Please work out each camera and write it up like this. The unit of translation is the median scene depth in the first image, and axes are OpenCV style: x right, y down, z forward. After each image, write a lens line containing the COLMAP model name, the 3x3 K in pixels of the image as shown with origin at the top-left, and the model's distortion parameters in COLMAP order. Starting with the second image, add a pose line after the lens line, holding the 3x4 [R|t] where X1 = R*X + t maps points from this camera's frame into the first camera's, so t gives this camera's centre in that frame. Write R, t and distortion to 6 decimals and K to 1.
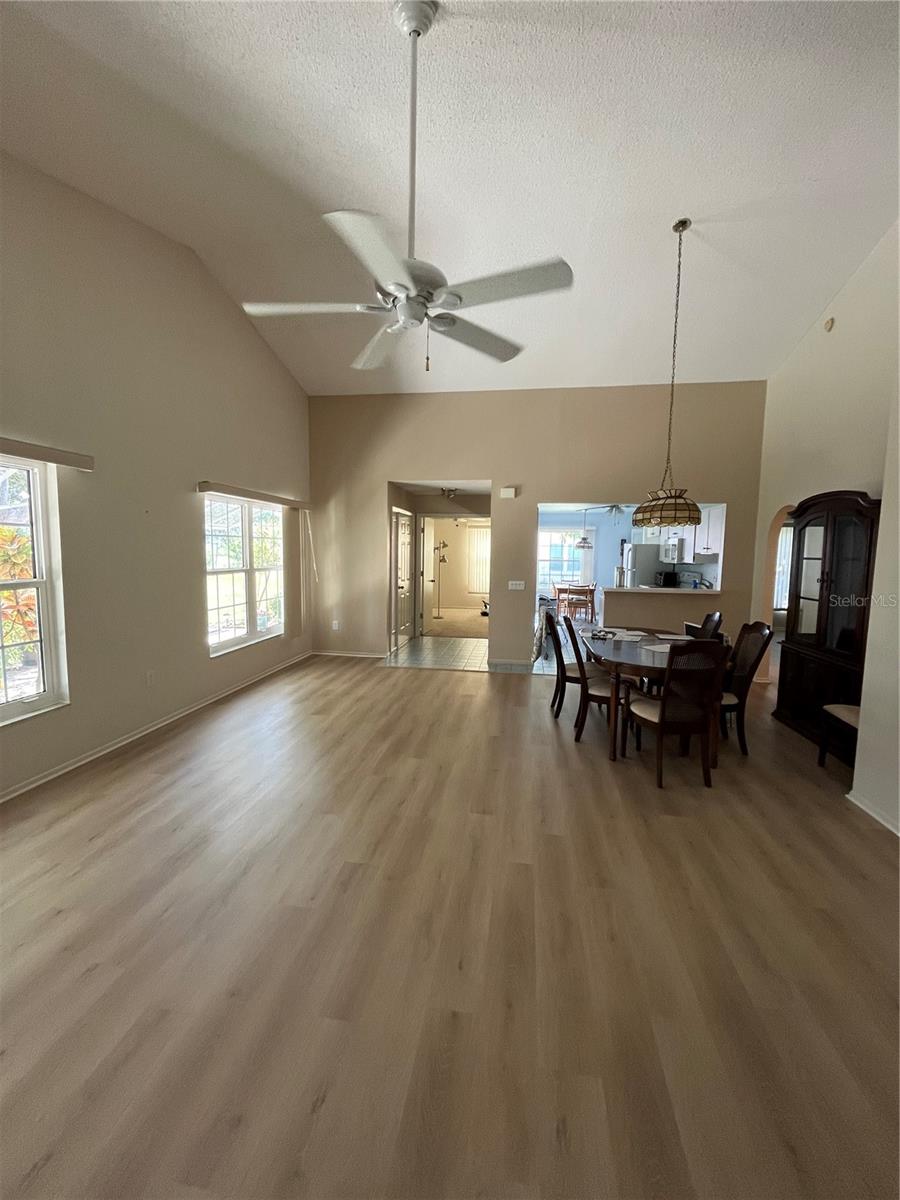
lens RADIAL K [[484.0, 0, 449.1], [0, 484.0, 597.9], [0, 0, 1]] dist [0.001006, 0.000037]
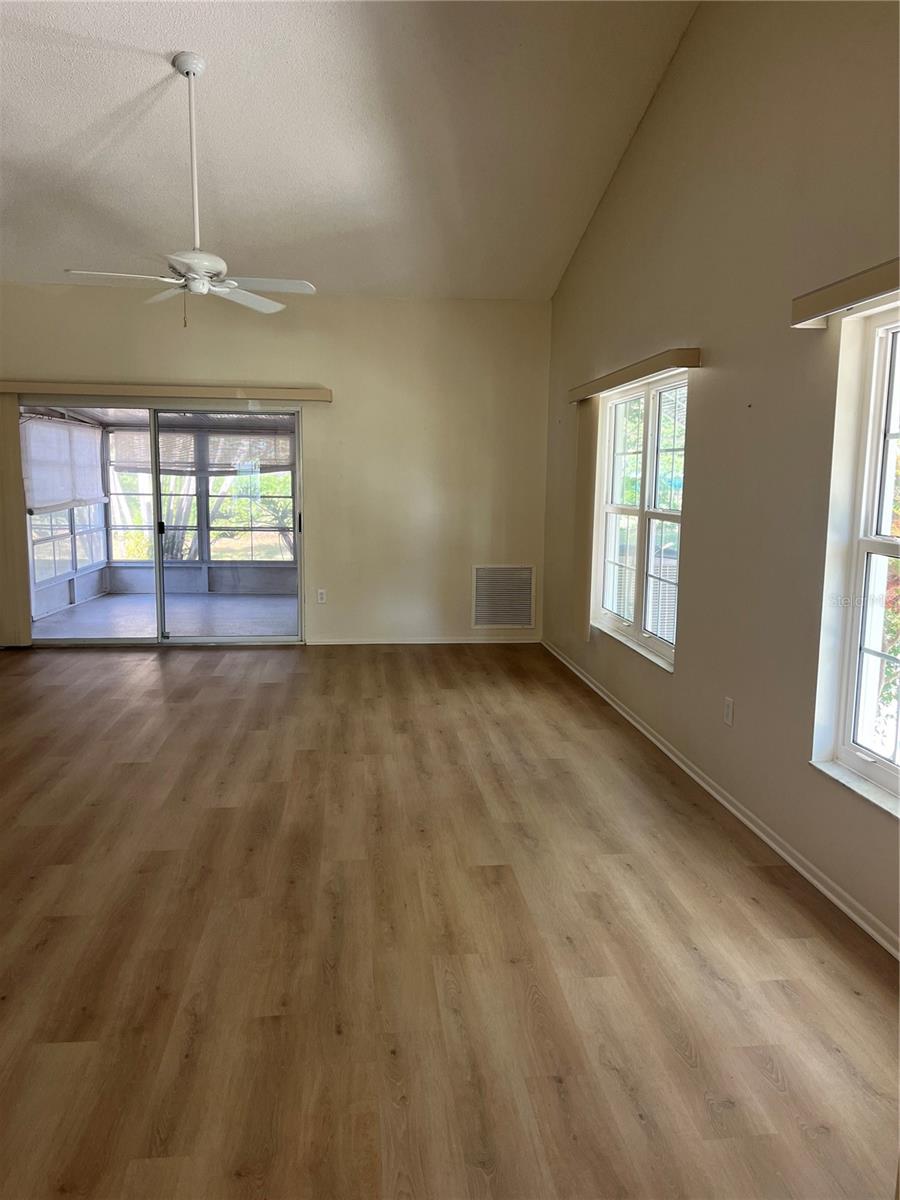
lens RADIAL K [[909.6, 0, 449.7], [0, 909.6, 600.5], [0, 0, 1]] dist [0.022140, -0.005191]
pose [[-0.965234, 0.010667, -0.261170, -0.035564], [-0.050368, 0.972851, 0.225886, -0.161860], [0.256488, 0.231187, -0.938491, 1.730777]]
